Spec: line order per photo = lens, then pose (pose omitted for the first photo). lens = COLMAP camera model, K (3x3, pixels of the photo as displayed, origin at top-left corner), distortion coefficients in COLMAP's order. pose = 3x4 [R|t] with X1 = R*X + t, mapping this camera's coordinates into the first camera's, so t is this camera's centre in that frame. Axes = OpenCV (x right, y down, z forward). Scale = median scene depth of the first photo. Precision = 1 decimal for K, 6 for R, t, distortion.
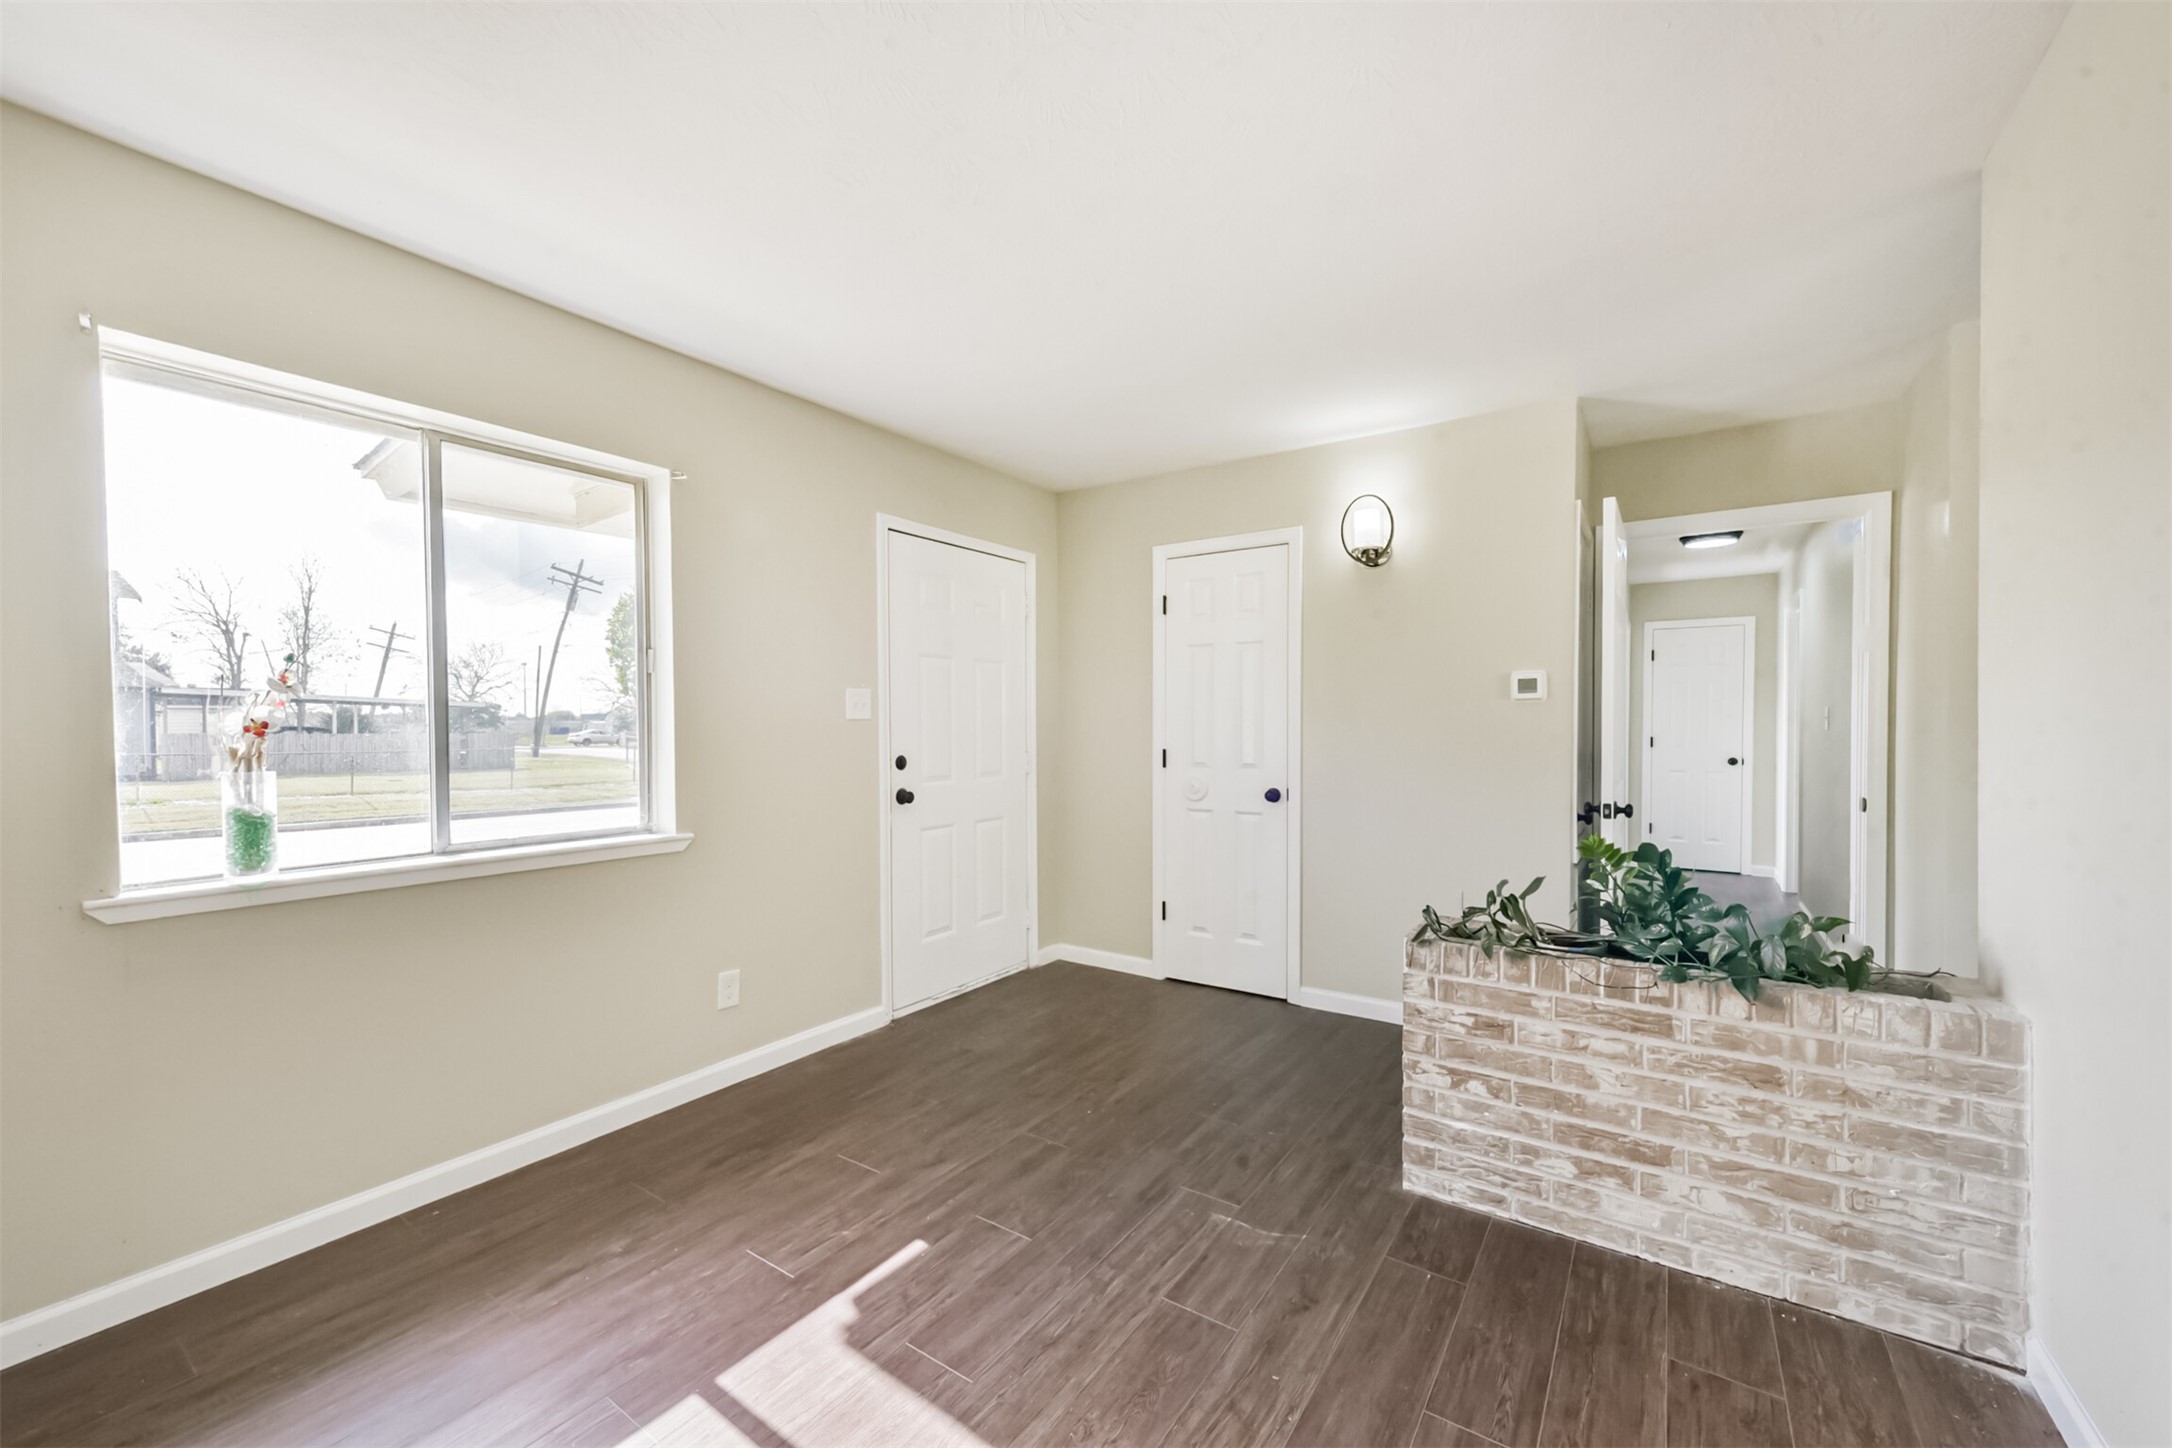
lens RADIAL K [[848.6, 0, 1080.0], [0, 848.6, 723.5], [0, 0, 1]] dist [0.007904, -0.001435]
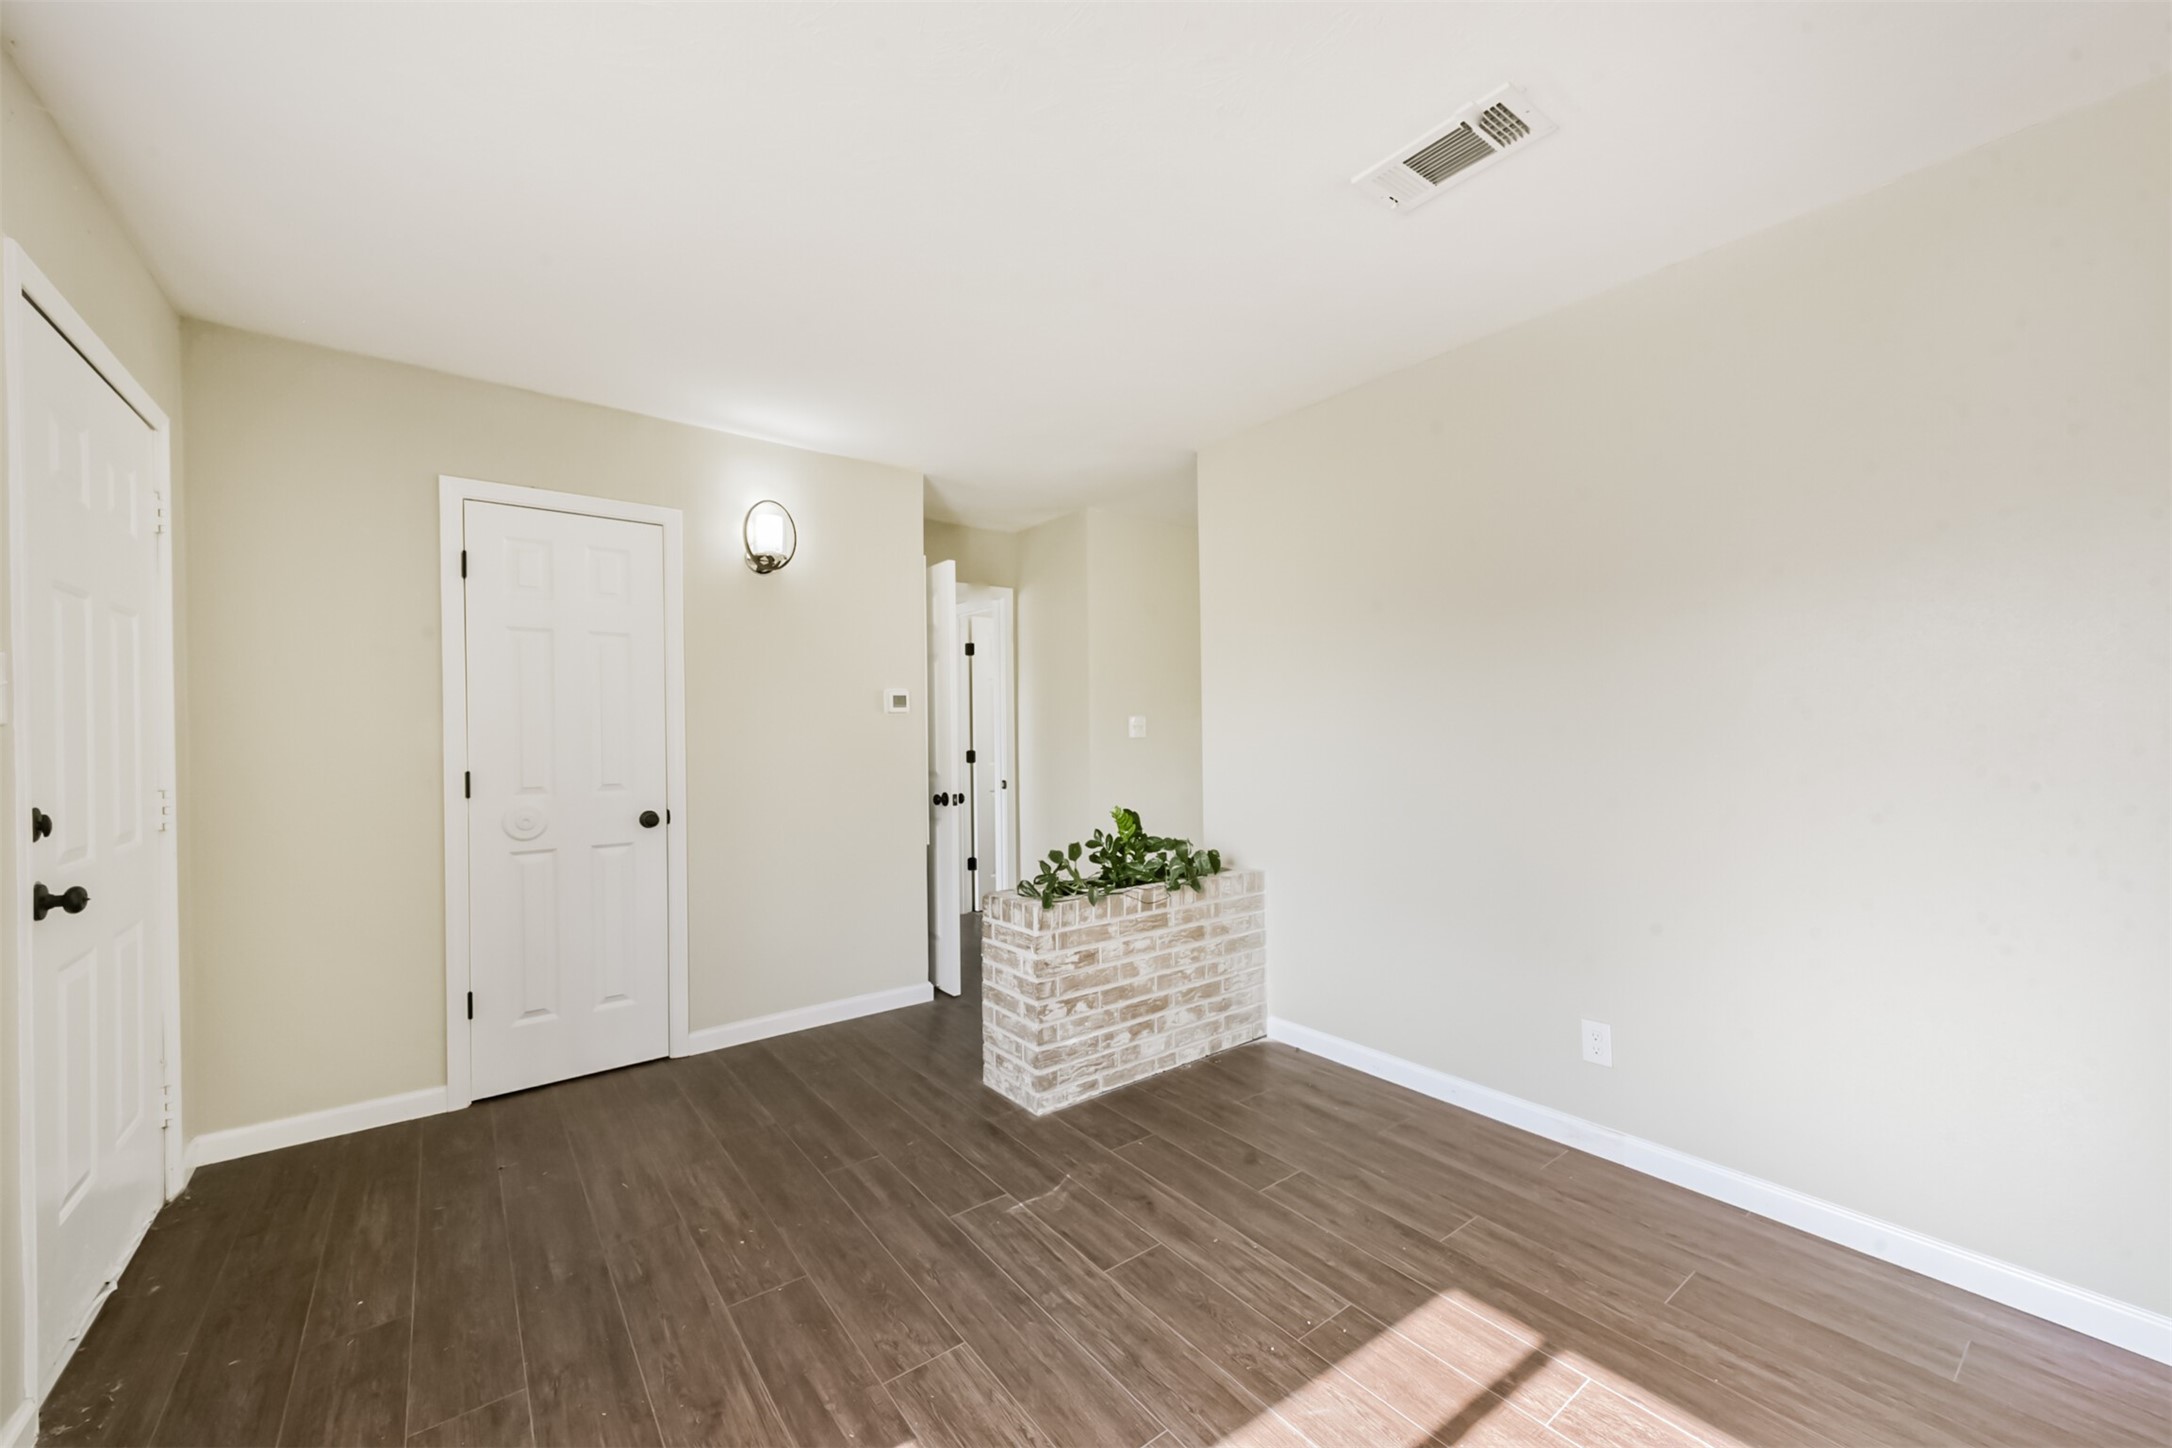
lens RADIAL K [[848.6, 0, 1076.6], [0, 848.6, 719.5], [0, 0, 1]] dist [0.007904, -0.001435]
pose [[0.303416, 0.015681, 0.952729, -0.848163], [0.006642, 0.999805, -0.018572, 0.007407], [-0.952835, 0.011963, 0.303253, 0.640918]]
